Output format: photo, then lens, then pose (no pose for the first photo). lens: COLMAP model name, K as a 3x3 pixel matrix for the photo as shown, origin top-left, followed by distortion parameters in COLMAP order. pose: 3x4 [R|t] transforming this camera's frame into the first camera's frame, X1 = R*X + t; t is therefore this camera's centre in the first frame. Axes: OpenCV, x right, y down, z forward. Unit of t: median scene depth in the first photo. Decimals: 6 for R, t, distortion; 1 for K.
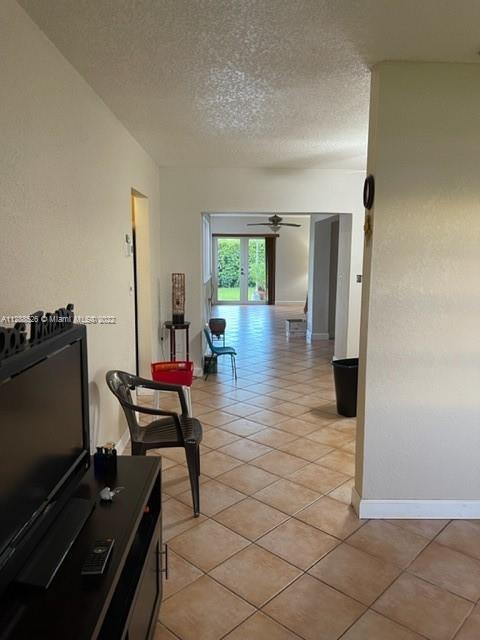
lens RADIAL K [[490.3, 0, 240.0], [0, 490.3, 320.0], [0, 0, 1]] dist [0.031453, -0.008615]
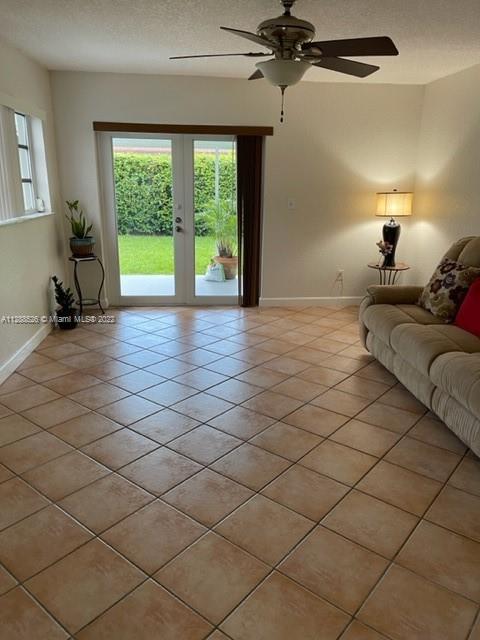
lens RADIAL K [[490.3, 0, 240.0], [0, 490.3, 320.0], [0, 0, 1]] dist [0.031453, -0.008615]
pose [[0.997629, -0.012086, 0.067758, 0.026085], [0.002425, 0.990023, 0.140888, -0.078281], [-0.068785, -0.140390, 0.987704, 0.586856]]
